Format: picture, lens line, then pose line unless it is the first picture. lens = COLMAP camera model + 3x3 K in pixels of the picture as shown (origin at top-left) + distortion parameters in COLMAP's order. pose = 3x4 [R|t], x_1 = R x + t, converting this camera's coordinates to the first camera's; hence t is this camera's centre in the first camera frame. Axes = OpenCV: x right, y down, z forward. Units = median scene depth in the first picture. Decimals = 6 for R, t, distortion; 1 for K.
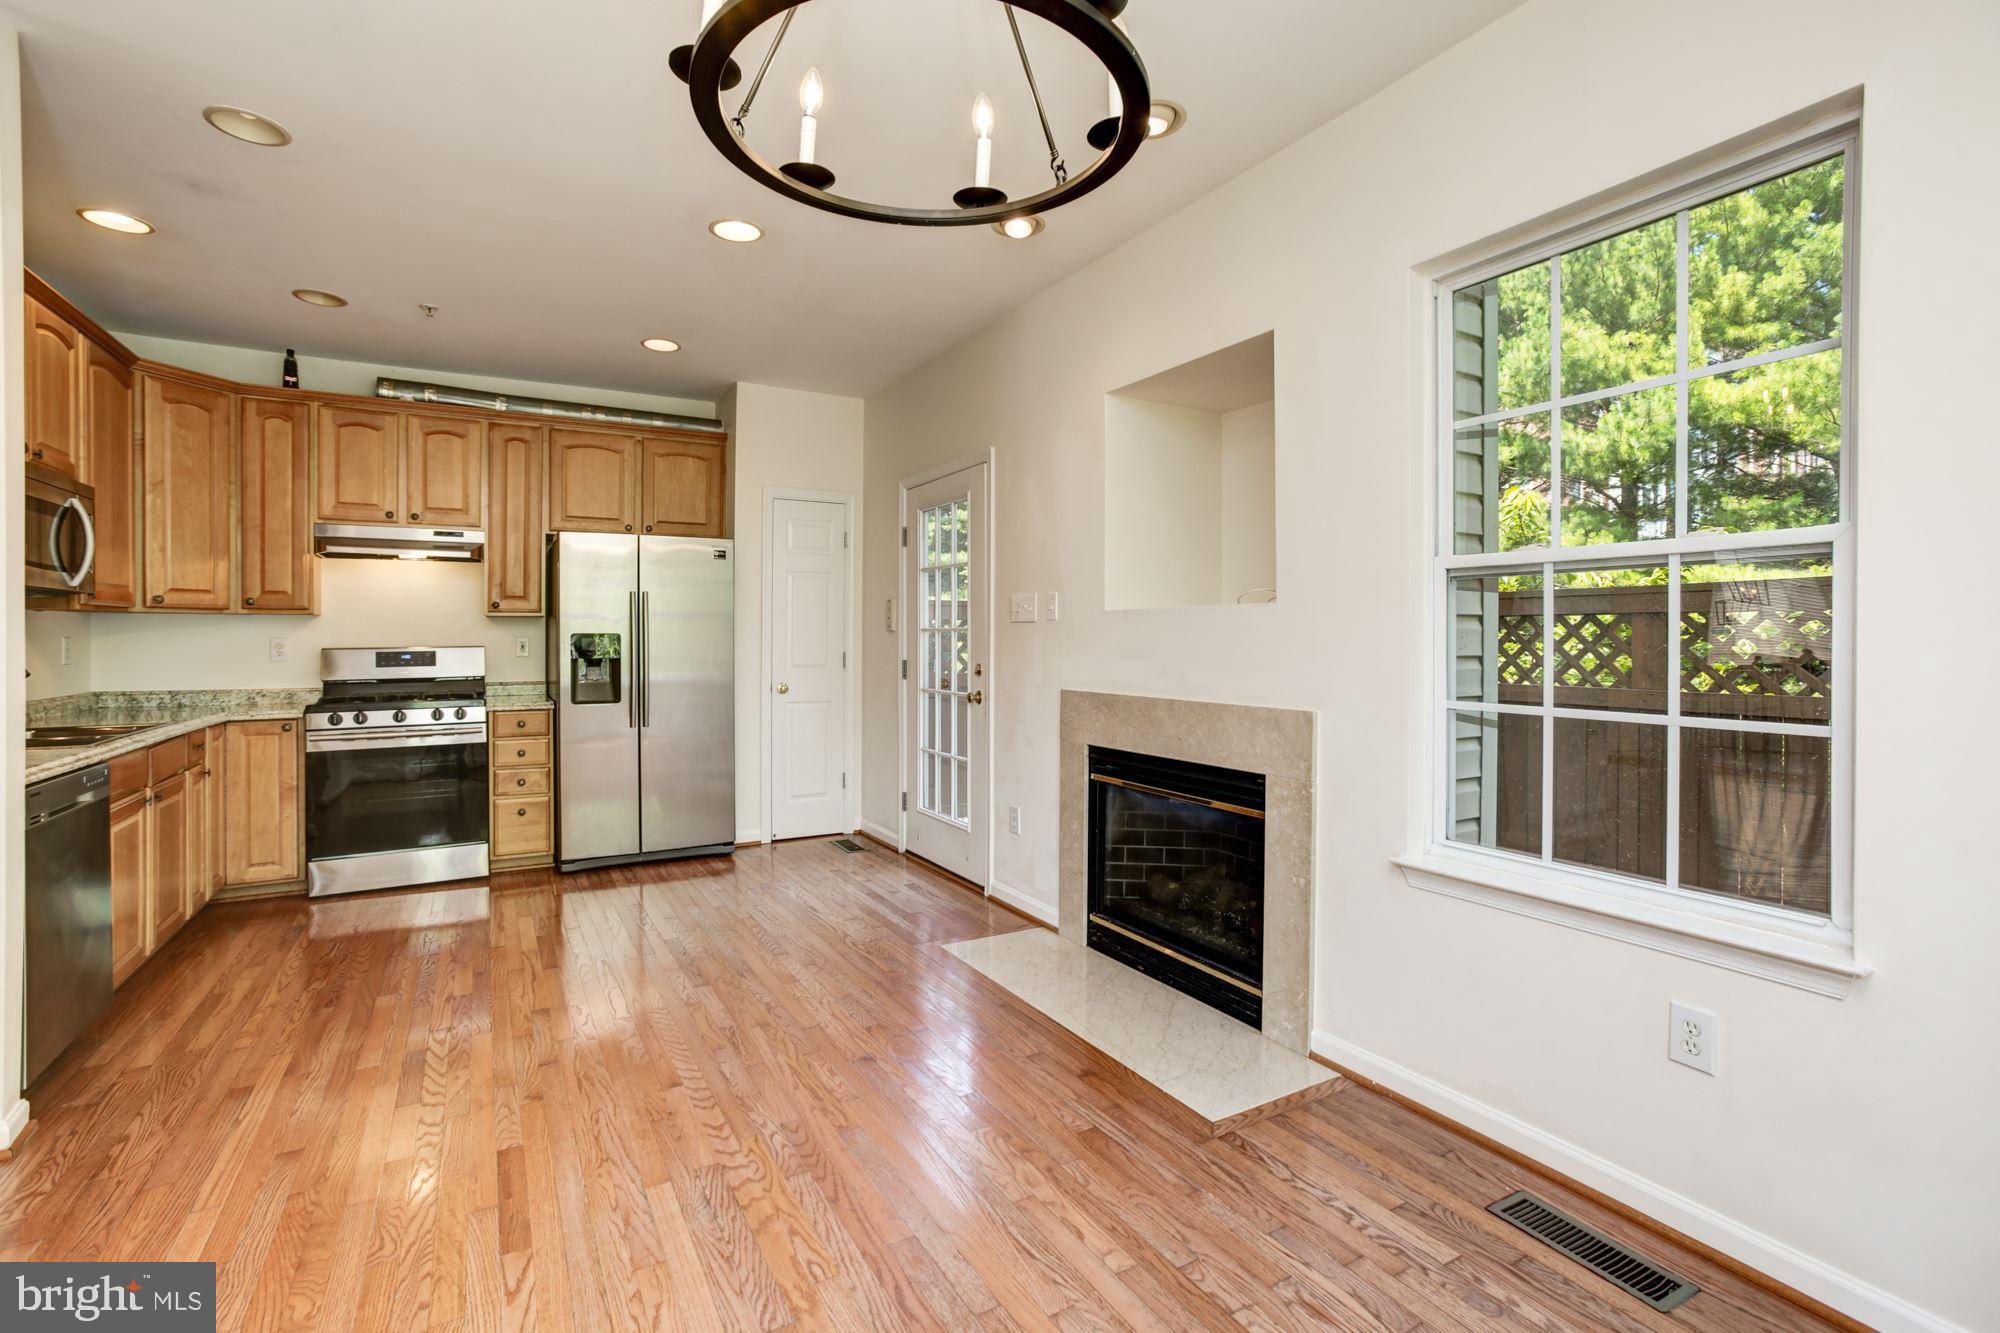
lens RADIAL K [[899.3, 0, 997.5], [0, 899.3, 649.6], [0, 0, 1]] dist [-0.063403, 0.030143]
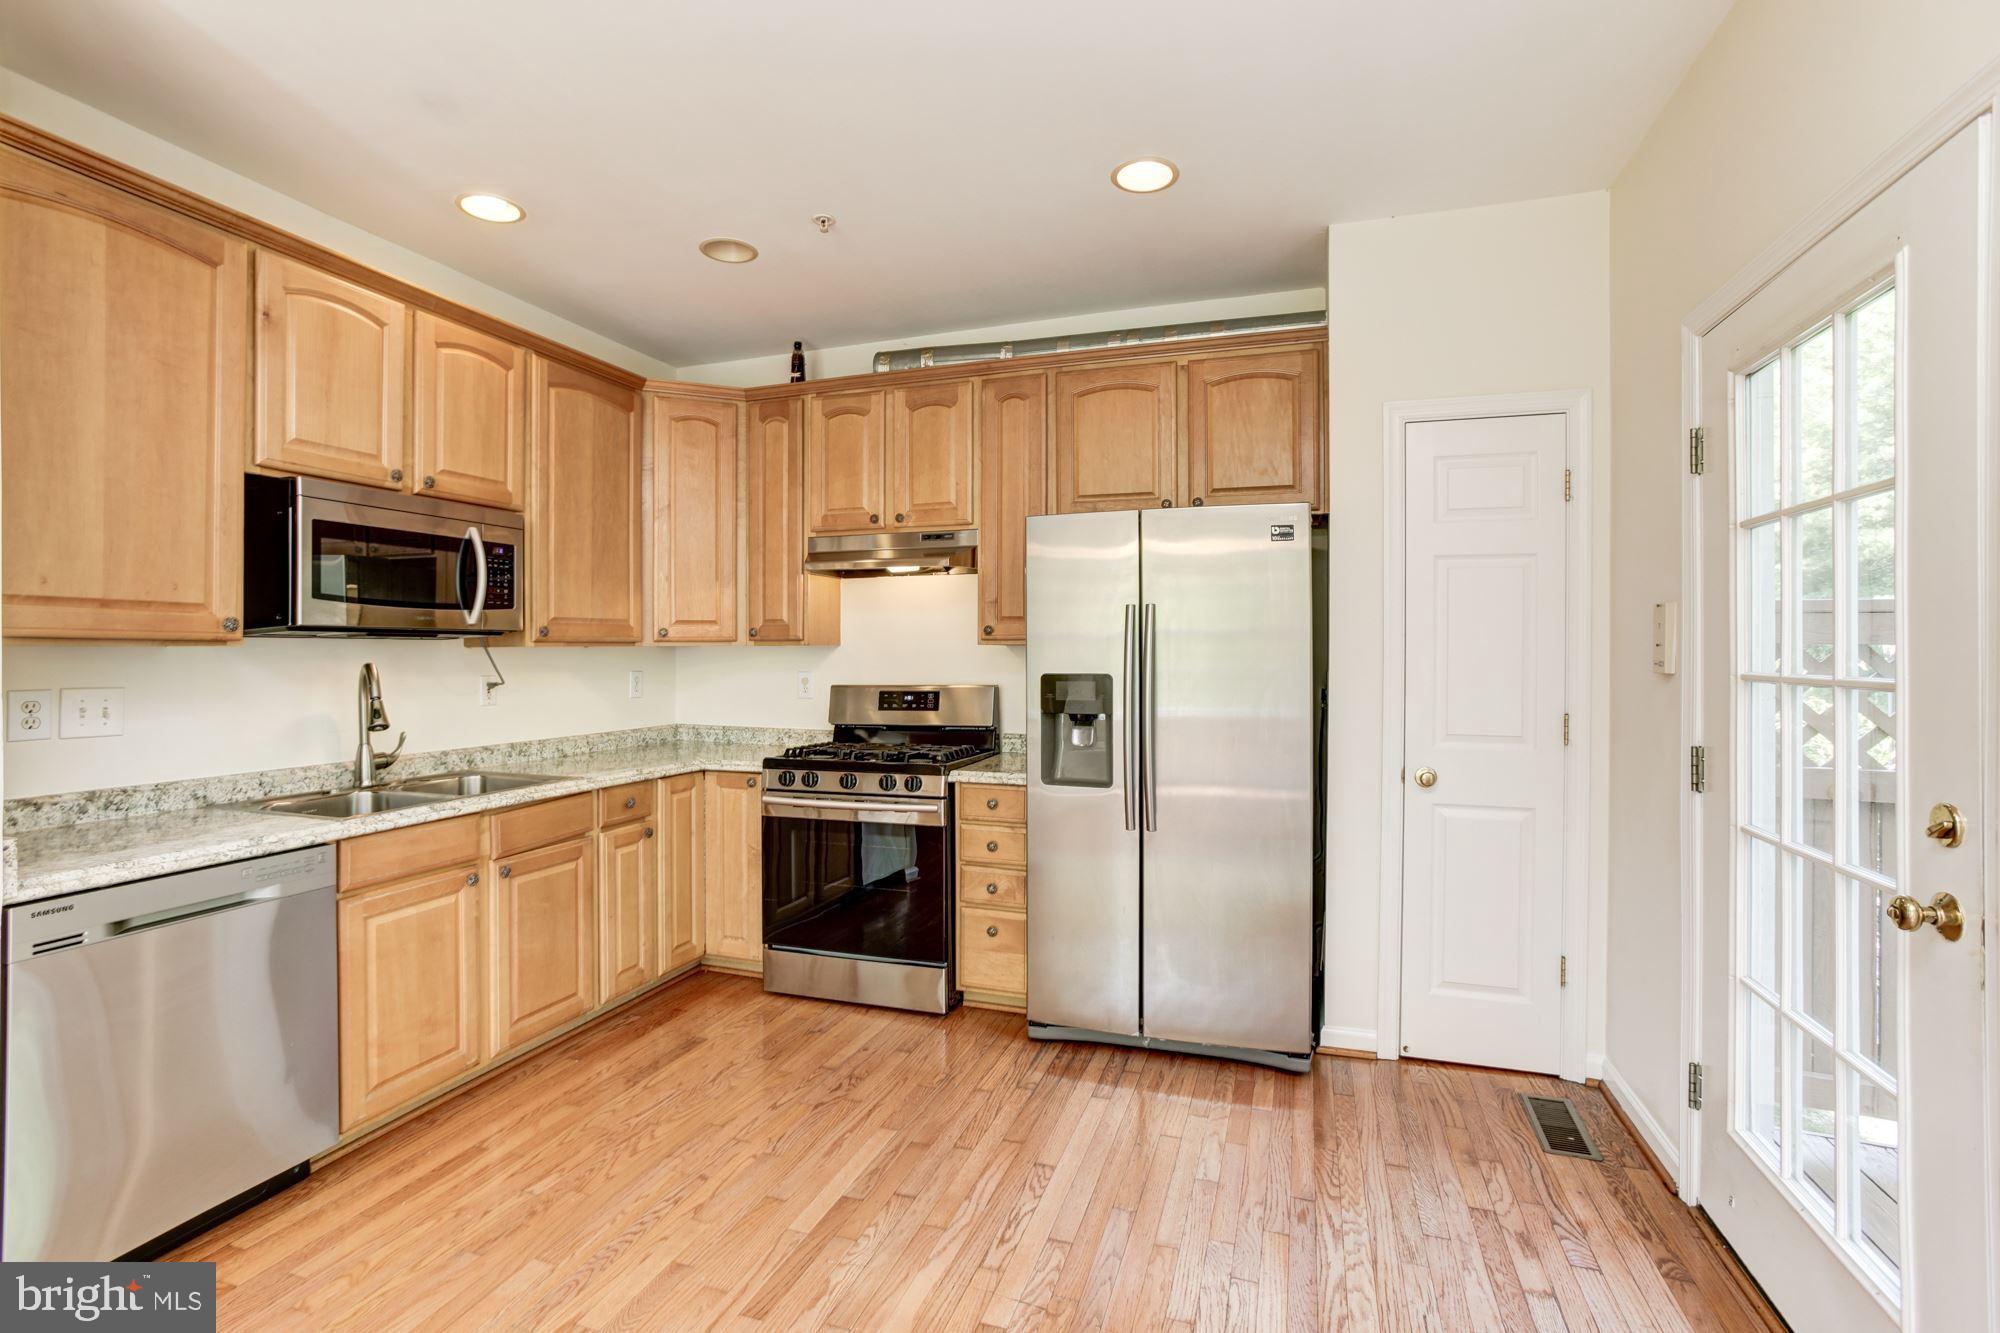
lens RADIAL K [[899.3, 0, 997.5], [0, 899.3, 649.6], [0, 0, 1]] dist [-0.063403, 0.030143]
pose [[0.647268, 0.001052, -0.762262, -0.004876], [-0.010359, 0.999919, -0.007417, -0.031523], [0.762192, 0.012697, 0.647227, 0.566295]]
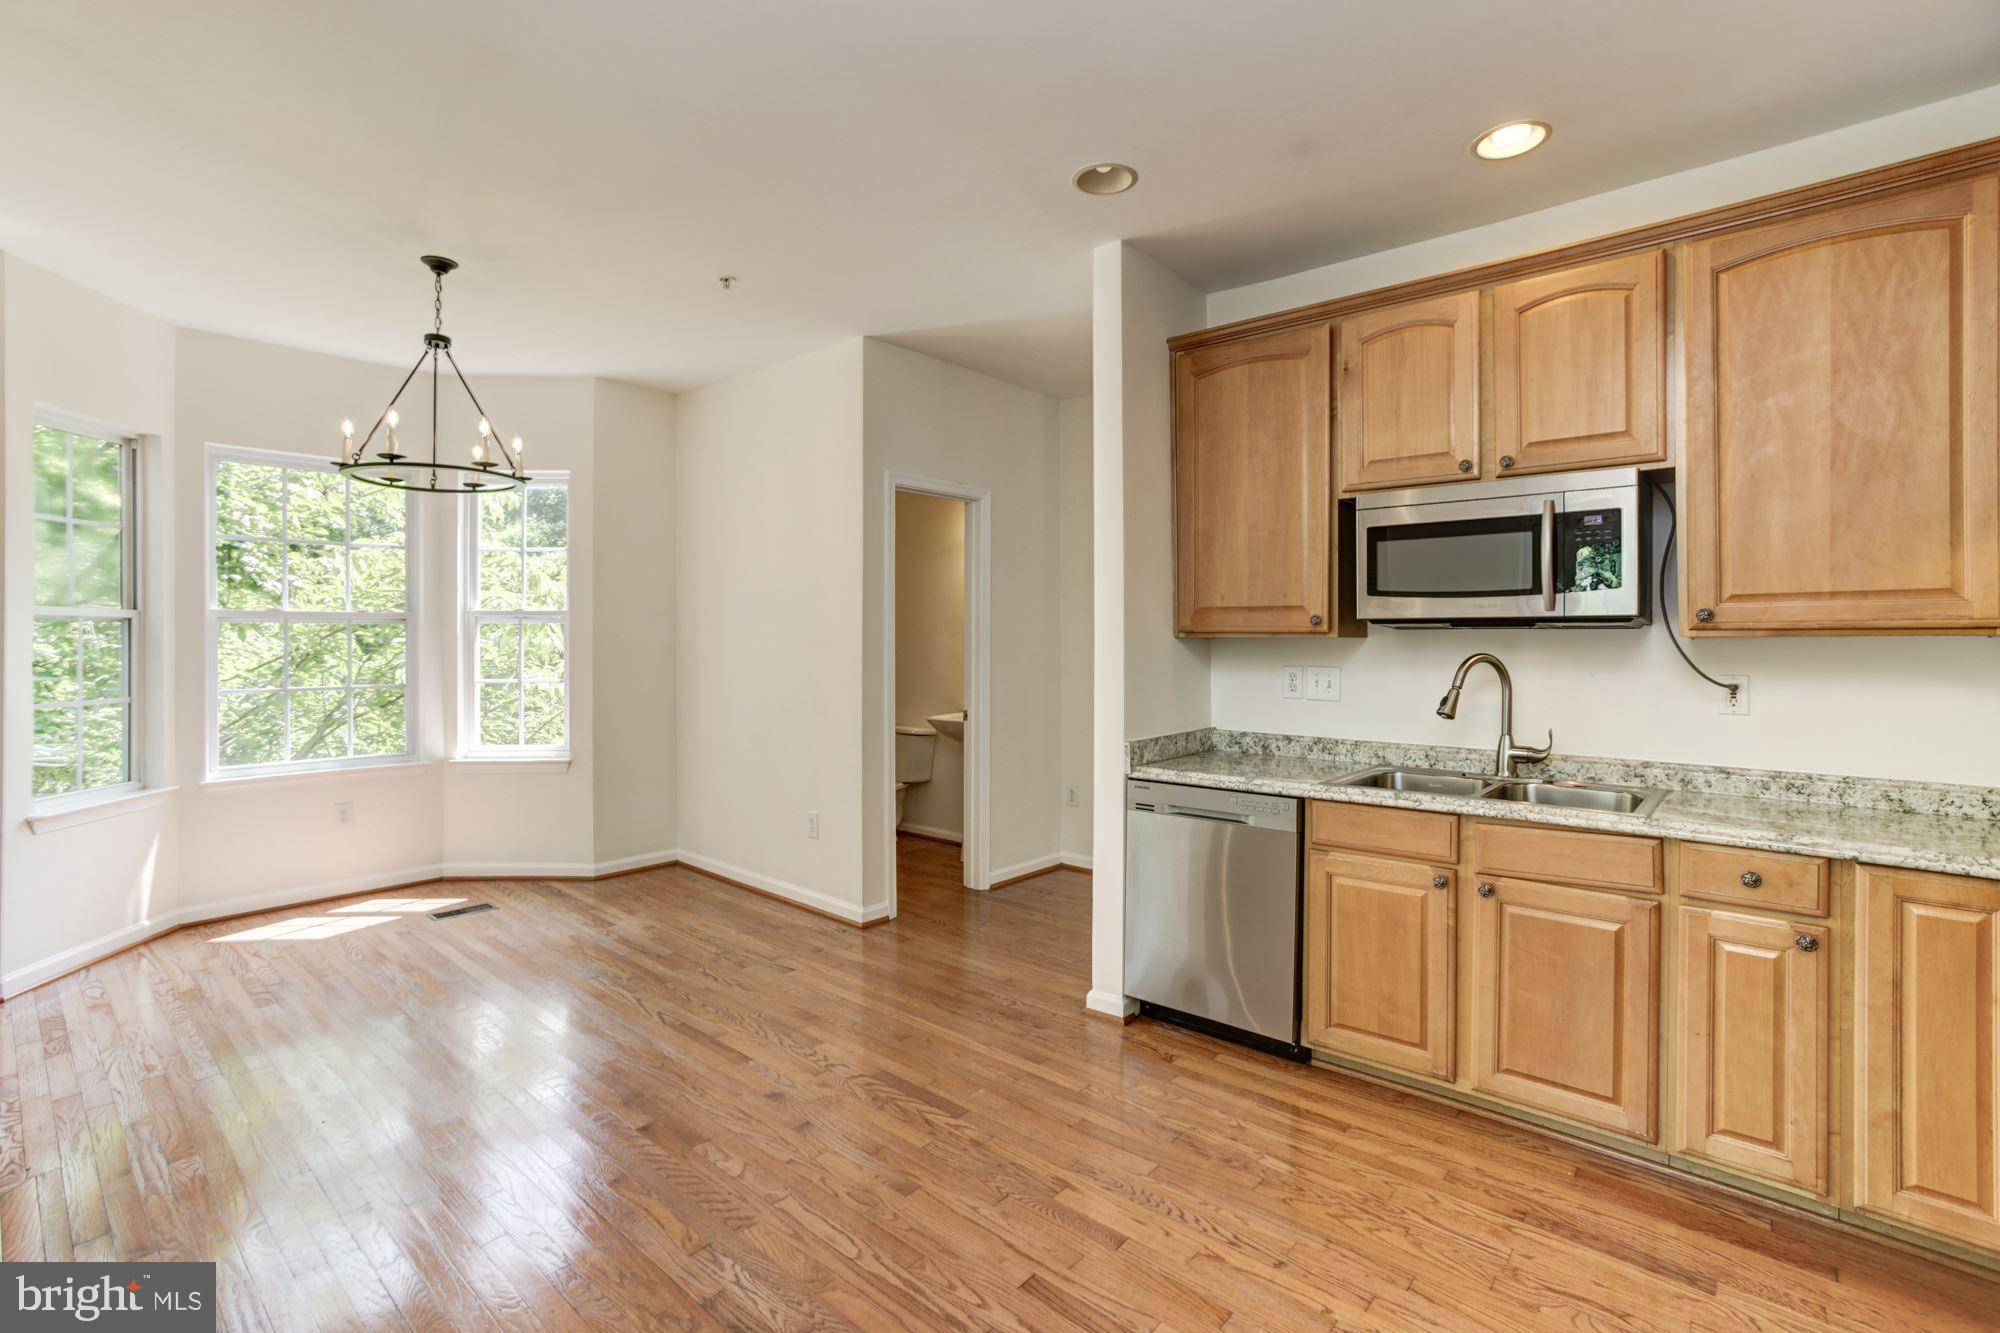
lens RADIAL K [[931.7, 0, 1000.3], [0, 931.7, 637.3], [0, 0, 1]] dist [-0.001464, 0.010162]
pose [[-0.944508, 0.014147, -0.328184, -0.215463], [0.006706, 0.999694, 0.023796, -0.052710], [0.328421, 0.020275, -0.944314, 1.139875]]
